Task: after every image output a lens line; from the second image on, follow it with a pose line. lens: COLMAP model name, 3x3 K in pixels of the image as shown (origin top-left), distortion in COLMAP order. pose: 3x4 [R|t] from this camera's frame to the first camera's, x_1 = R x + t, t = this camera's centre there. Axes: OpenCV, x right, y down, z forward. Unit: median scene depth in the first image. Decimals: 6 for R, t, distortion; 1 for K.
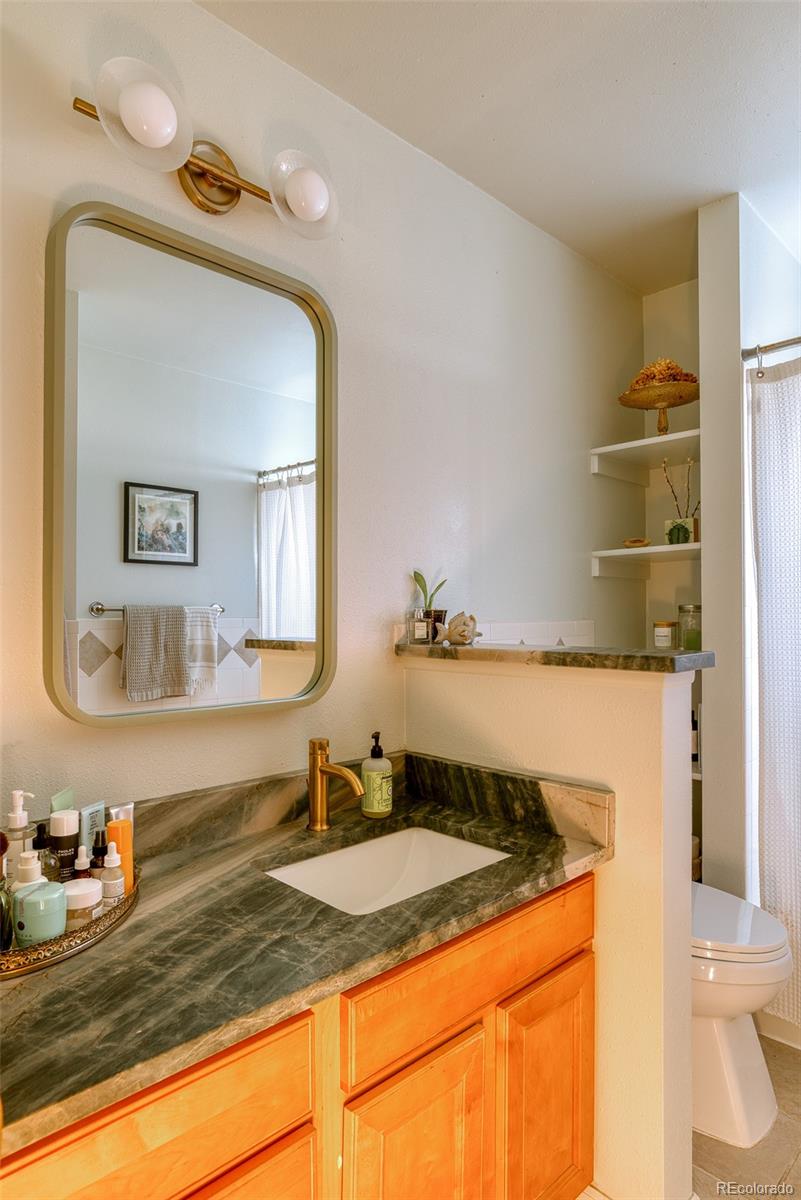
lens RADIAL K [[695.4, 0, 401.9], [0, 695.4, 614.0], [0, 0, 1]] dist [-0.019675, 0.000139]
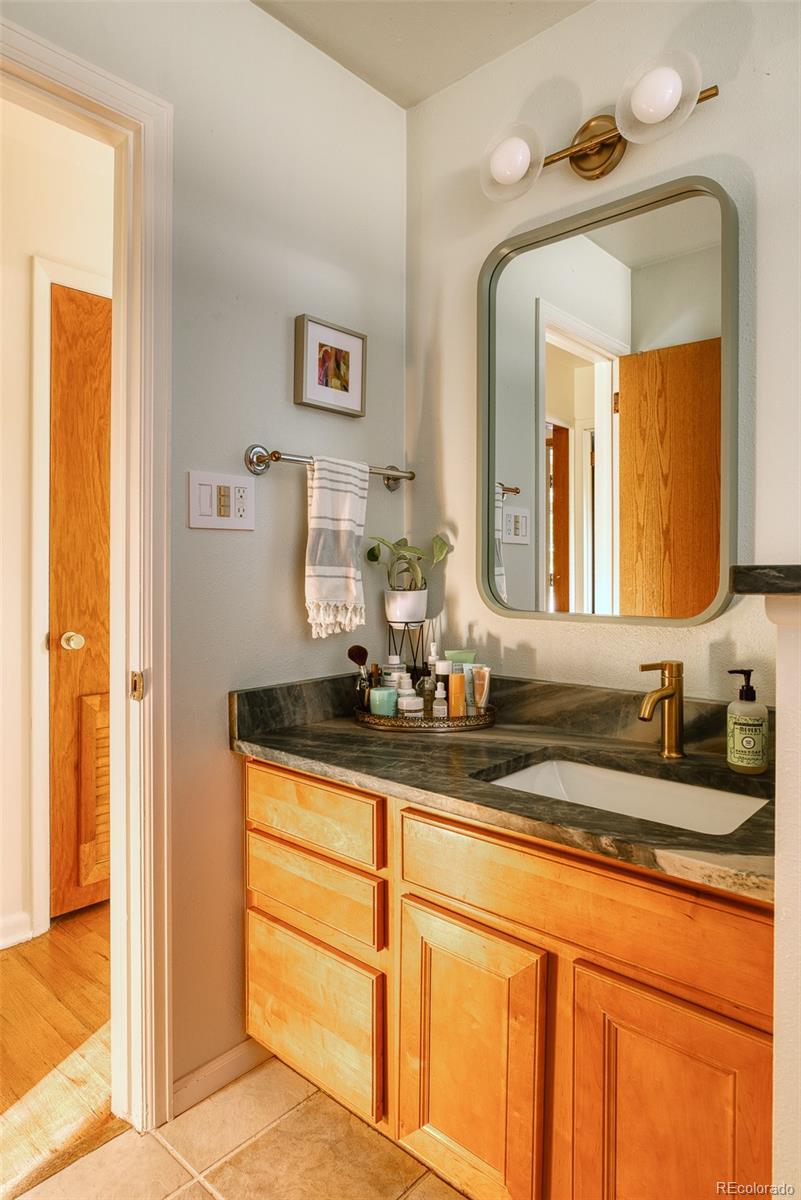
lens RADIAL K [[716.4, 0, 402.3], [0, 716.4, 570.5], [0, 0, 1]] dist [-0.004813, -0.000162]
pose [[0.065702, 0.001802, -0.997838, 0.908463], [0.002432, 0.999995, 0.001966, 0.059731], [0.997836, -0.002556, 0.065697, 0.630065]]
